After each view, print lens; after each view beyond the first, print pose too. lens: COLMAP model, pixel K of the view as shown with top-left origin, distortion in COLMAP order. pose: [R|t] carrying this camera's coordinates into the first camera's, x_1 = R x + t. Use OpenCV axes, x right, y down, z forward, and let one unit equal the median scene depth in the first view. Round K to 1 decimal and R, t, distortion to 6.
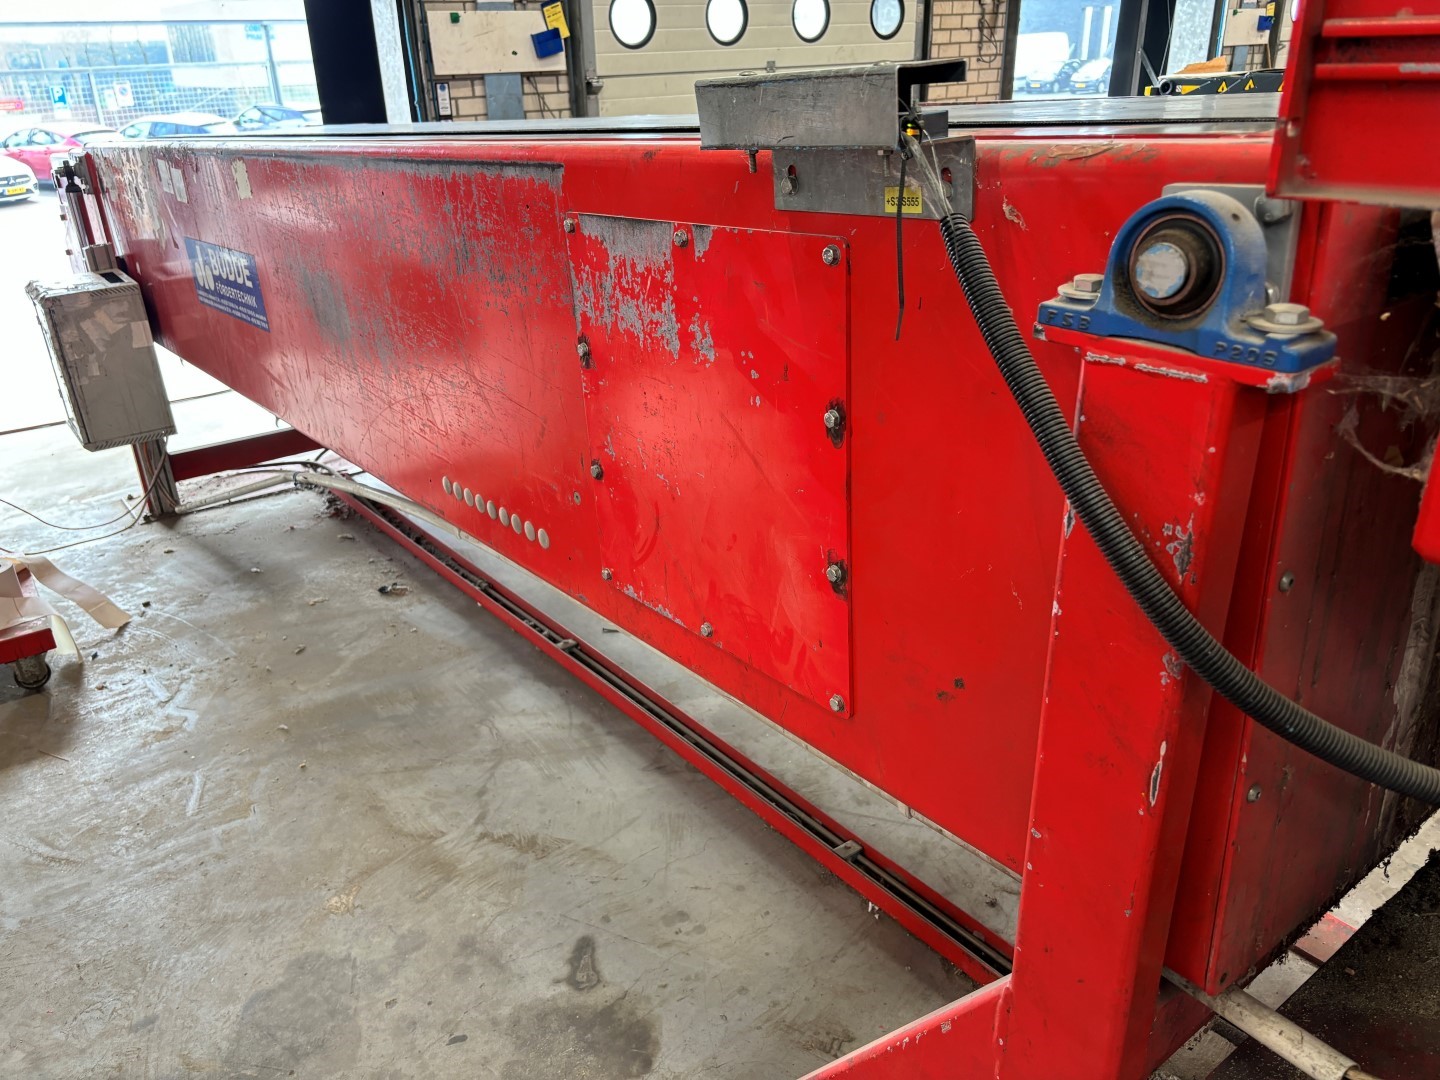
lens RADIAL K [[1086.6, 0, 720.0], [0, 1086.6, 540.0], [0, 0, 1]] dist [0.041022, -0.053001]
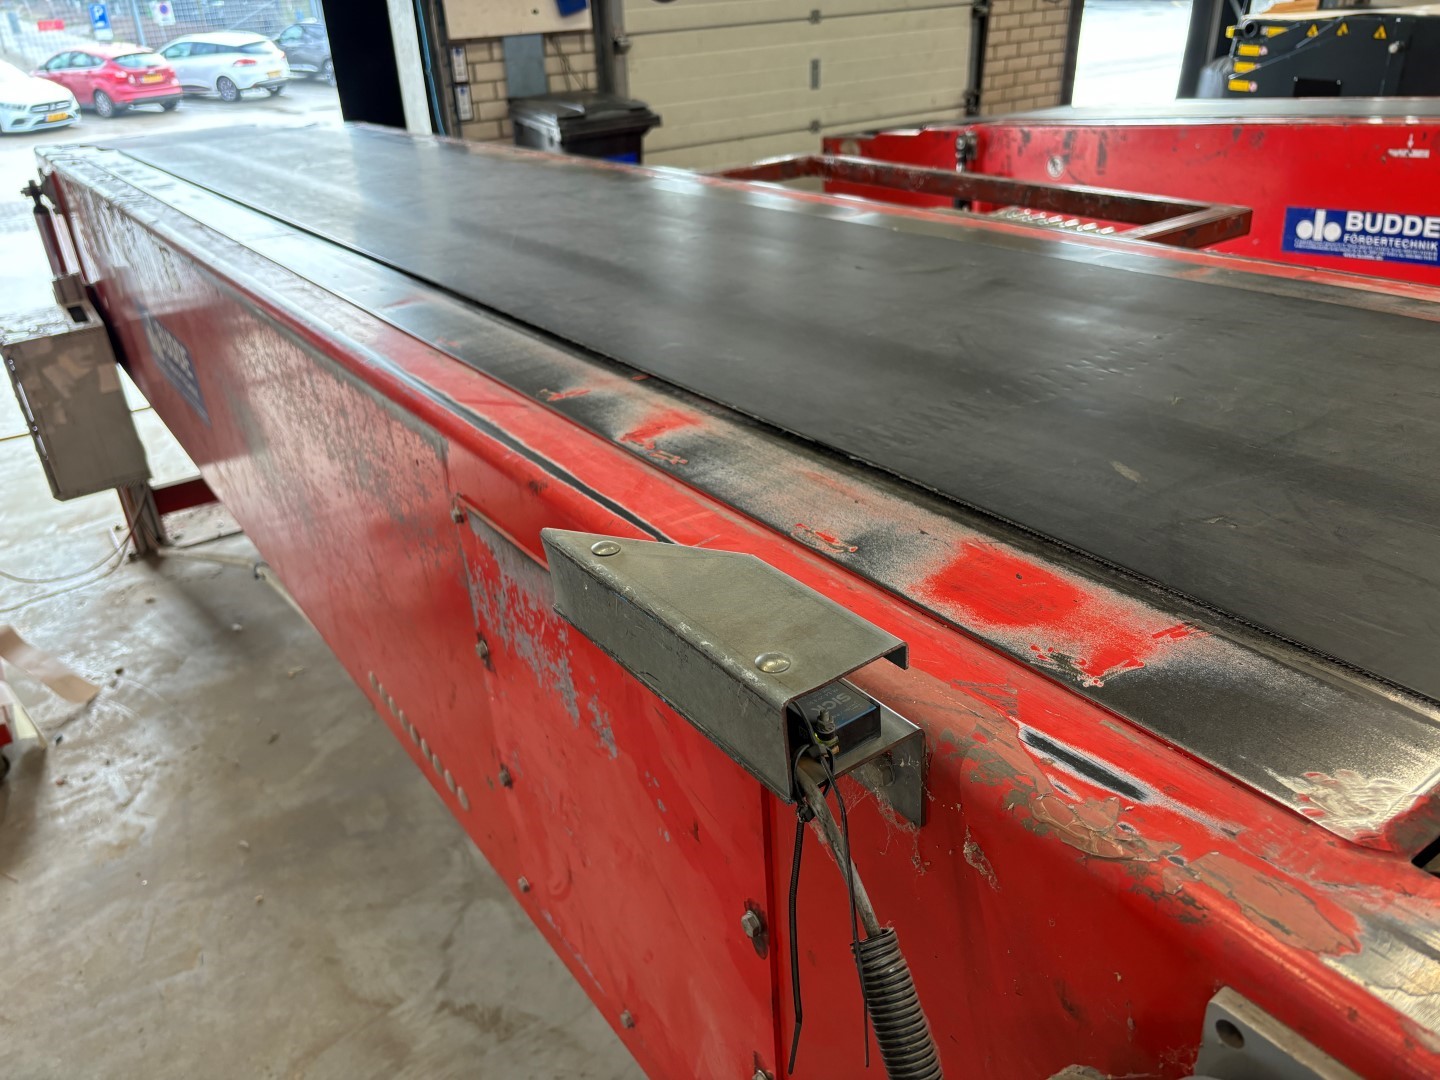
lens RADIAL K [[1098.3, 0, 720.0], [0, 1098.3, 540.0], [0, 0, 1]] dist [0.036146, -0.052399]
pose [[0.998897, 0.014932, -0.044521, 0.033437], [-0.011852, 0.997570, 0.068649, -0.125919], [0.045438, -0.068046, 0.996647, 0.083767]]
